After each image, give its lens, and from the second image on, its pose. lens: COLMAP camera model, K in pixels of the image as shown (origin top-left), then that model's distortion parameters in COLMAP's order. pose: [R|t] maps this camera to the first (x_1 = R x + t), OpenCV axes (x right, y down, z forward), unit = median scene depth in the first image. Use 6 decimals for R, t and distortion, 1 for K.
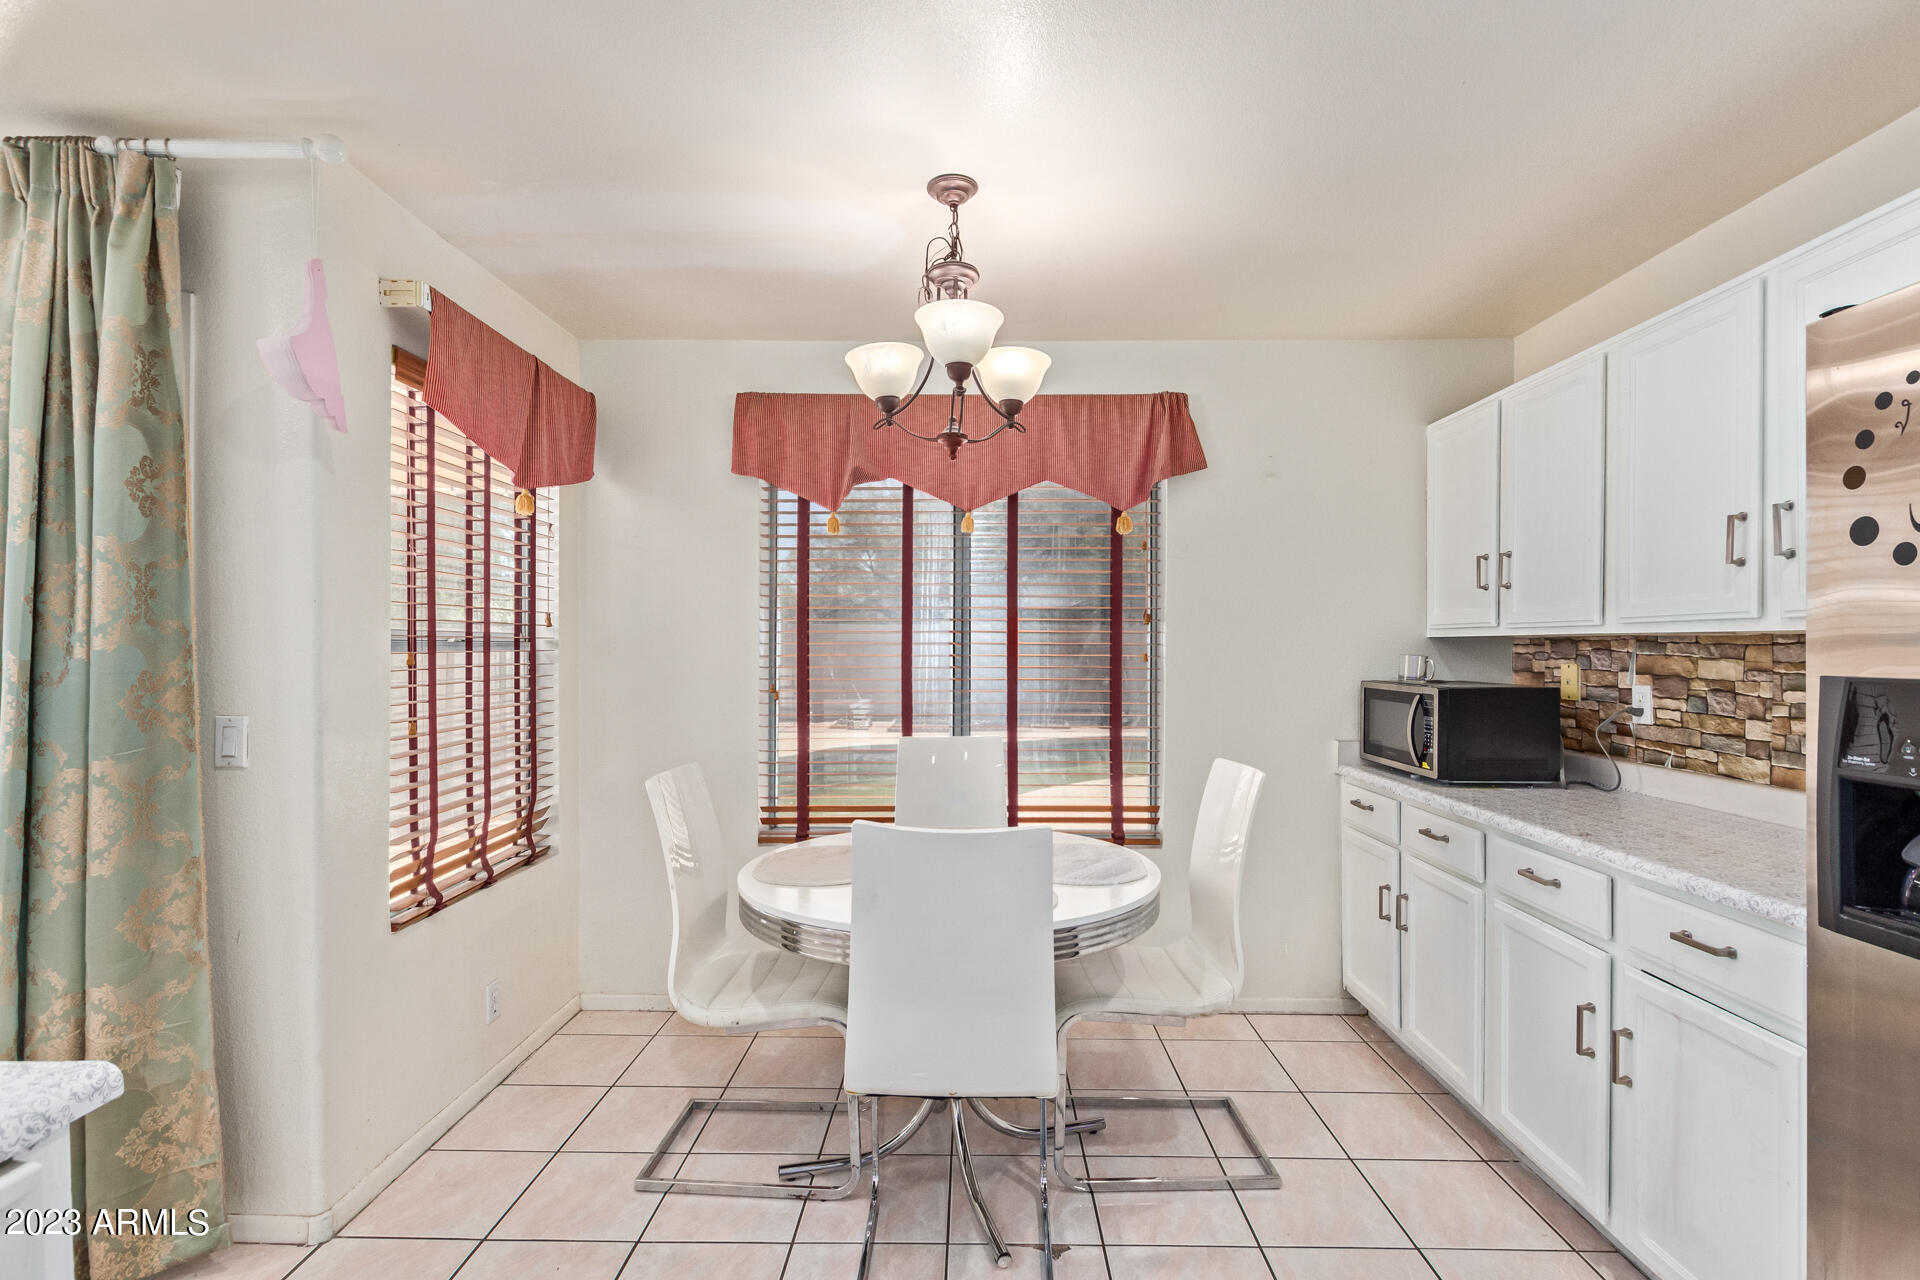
lens RADIAL K [[876.3, 0, 965.7], [0, 876.3, 649.1], [0, 0, 1]] dist [0.000790, -0.000049]
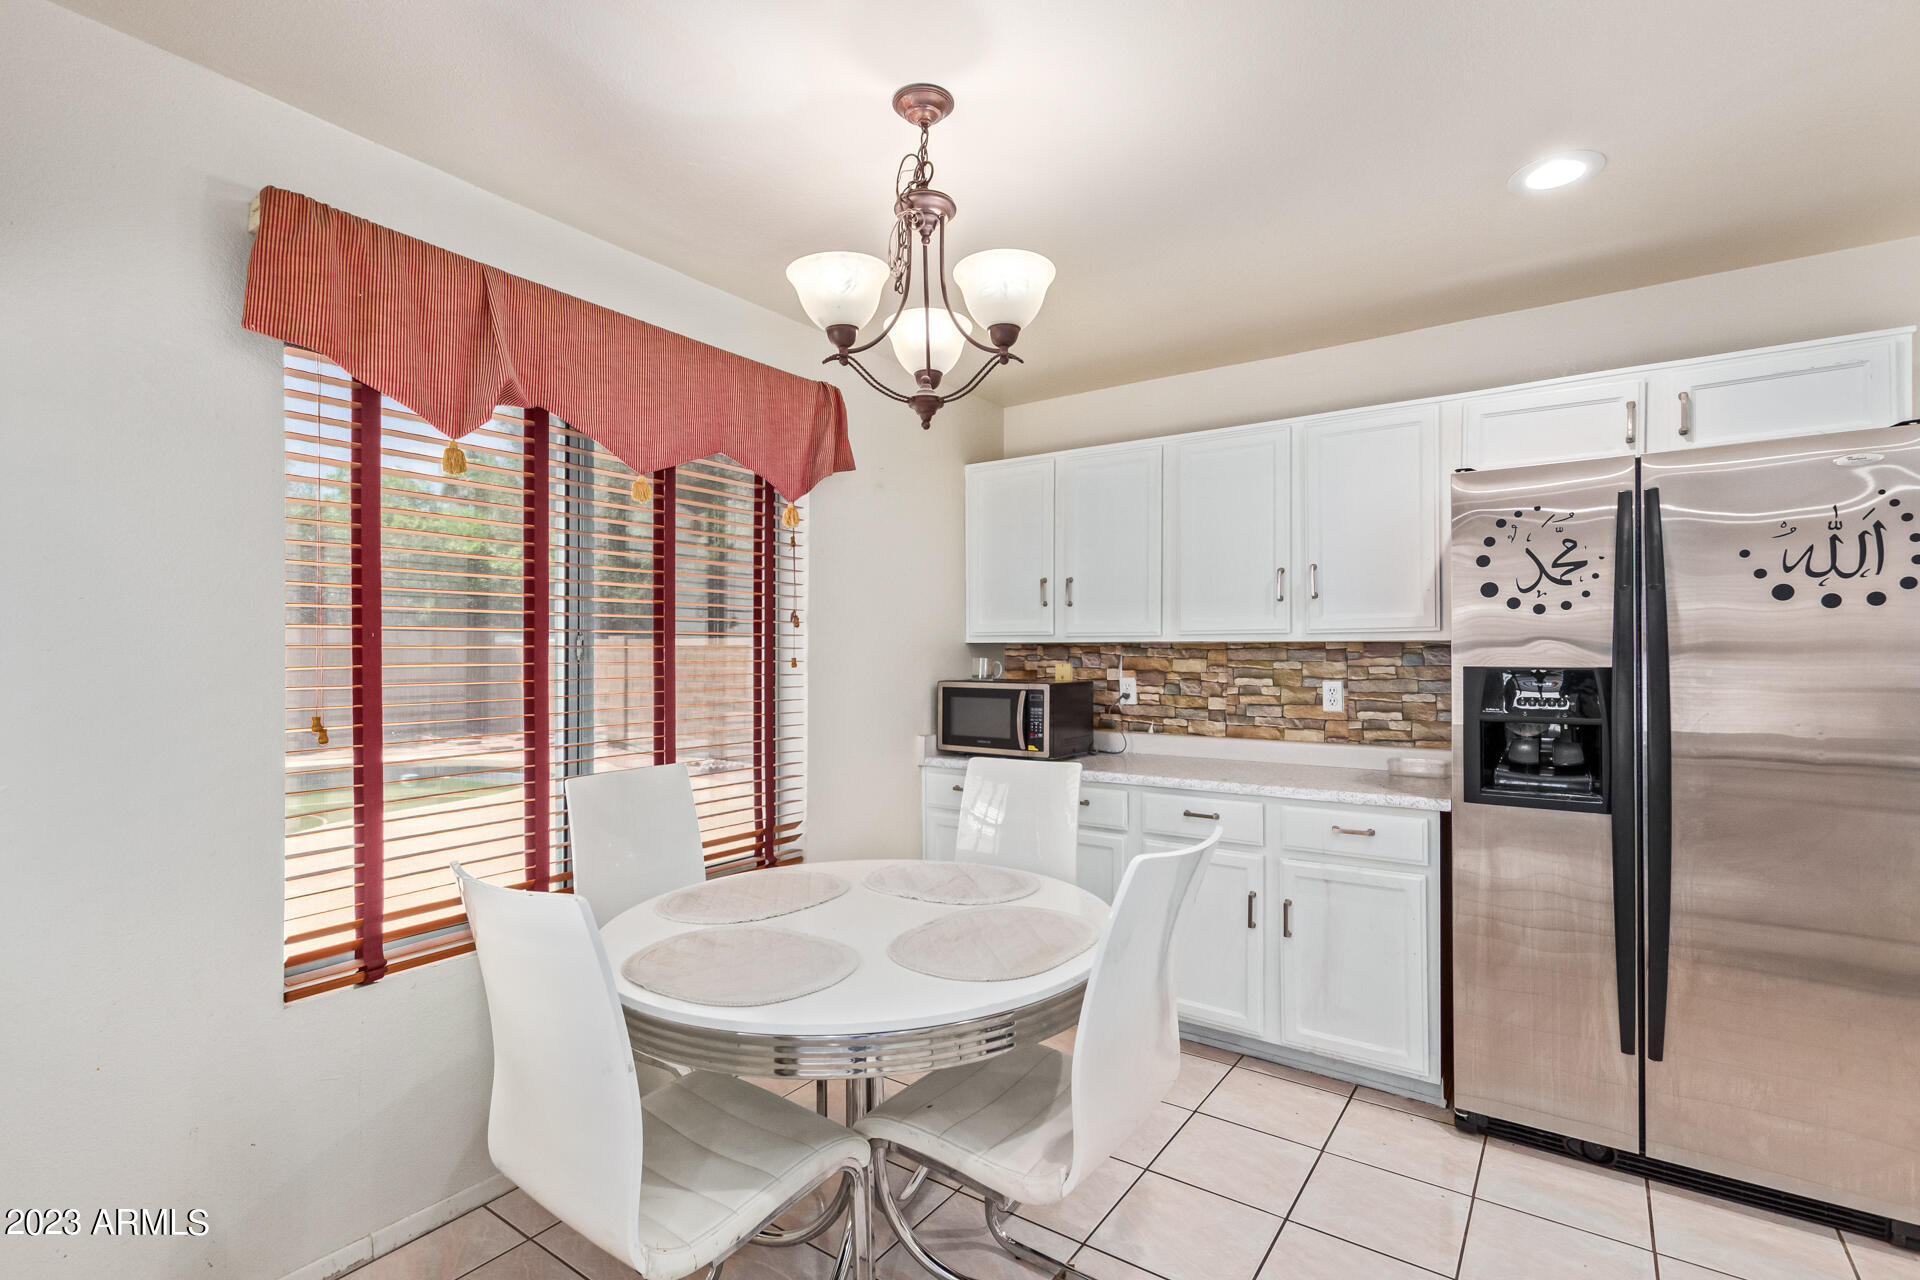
lens RADIAL K [[876.2, 0, 955.1], [0, 876.2, 653.7], [0, 0, 1]] dist [0.001688, -0.000070]
pose [[0.568884, -0.002955, 0.822412, -0.601853], [0.002969, 0.999994, 0.001540, -0.001078], [-0.822412, 0.001566, 0.568890, 0.436973]]
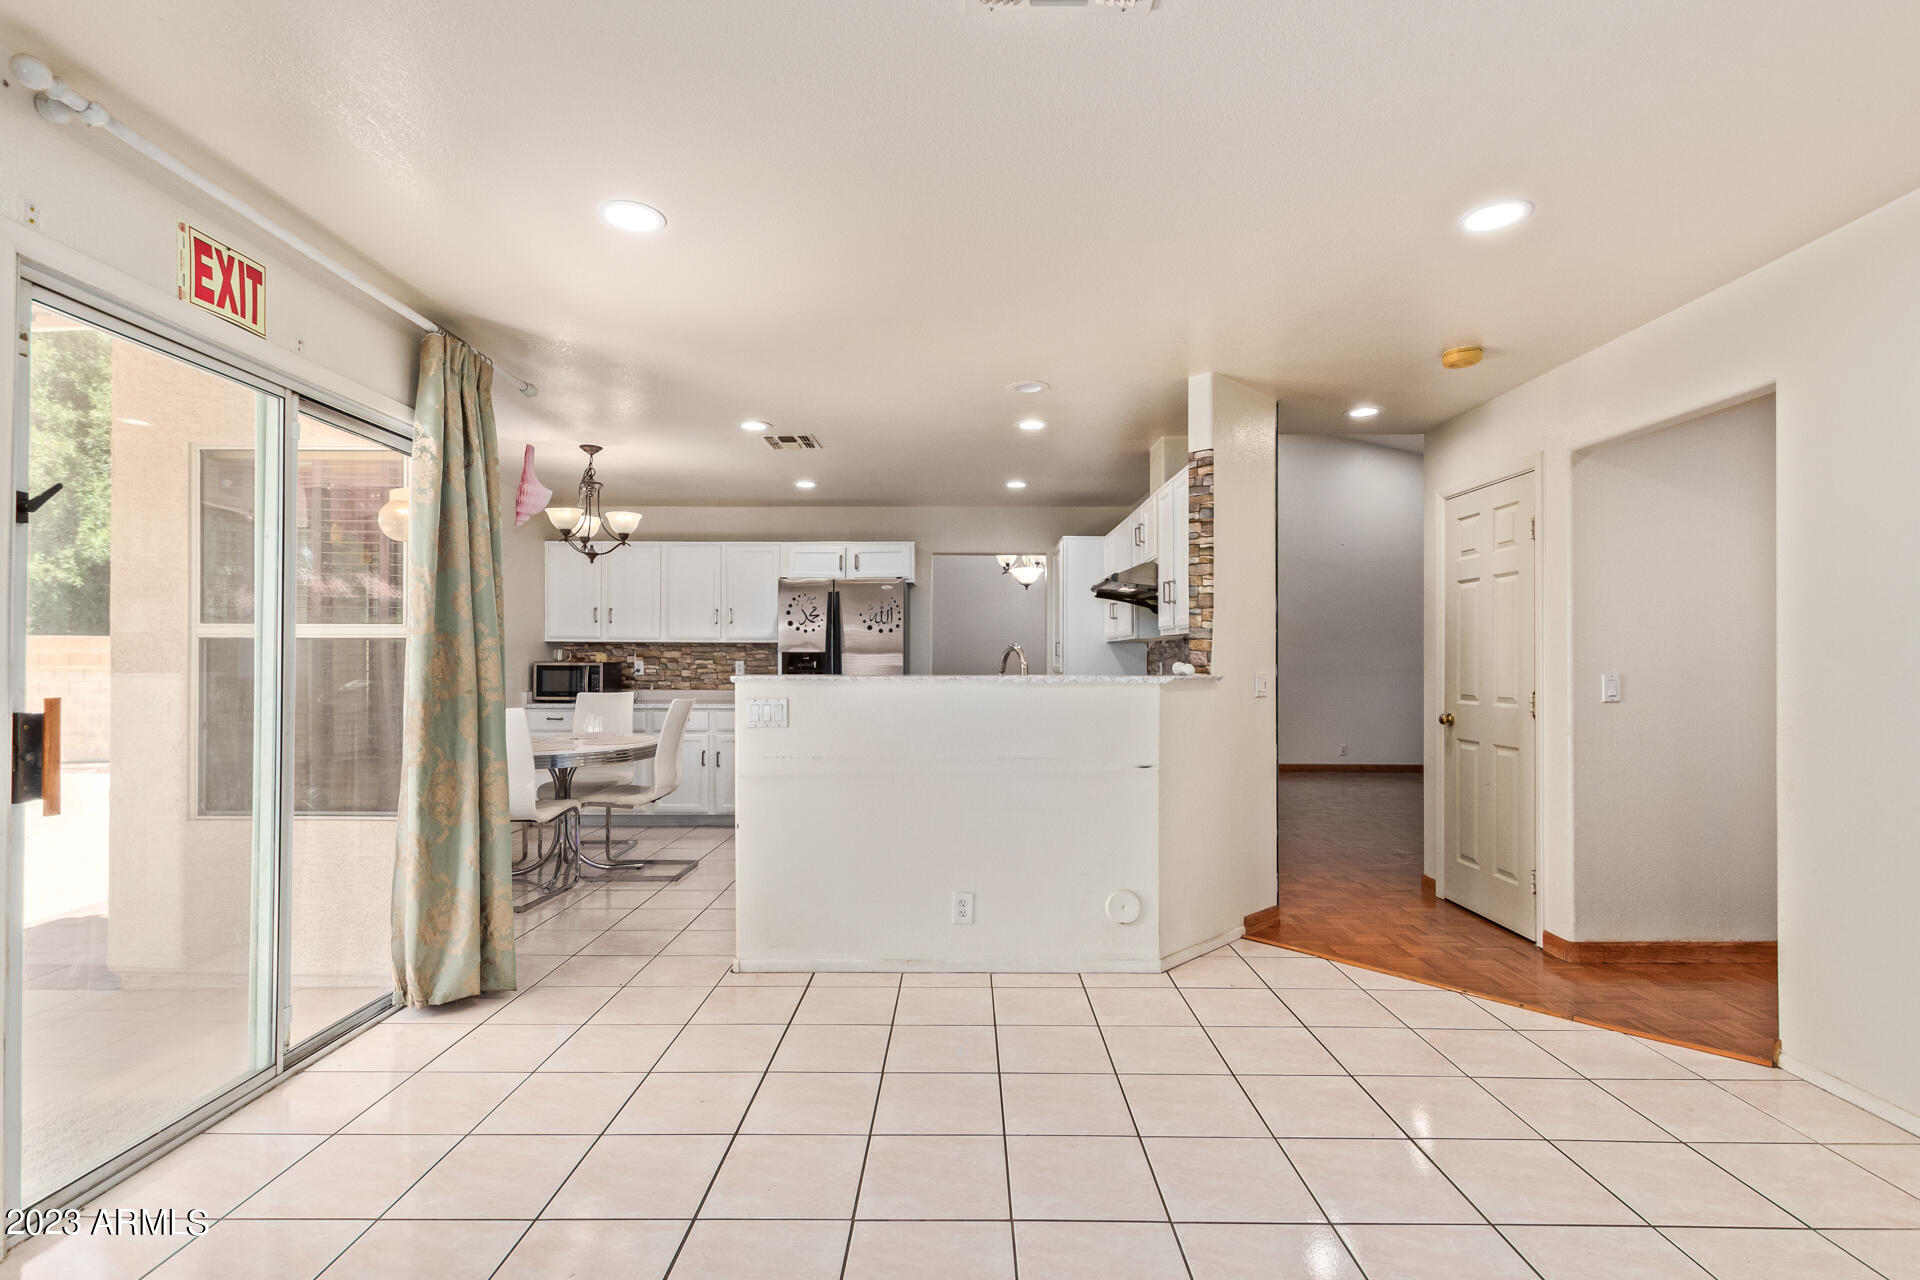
lens RADIAL K [[876.2, 0, 955.1], [0, 876.2, 653.7], [0, 0, 1]] dist [0.001688, -0.000070]
pose [[-0.006310, 0.005661, 0.999964, -2.077193], [-0.000088, 0.999984, -0.005662, 0.036172], [-0.999980, -0.000123, -0.006310, 0.030733]]
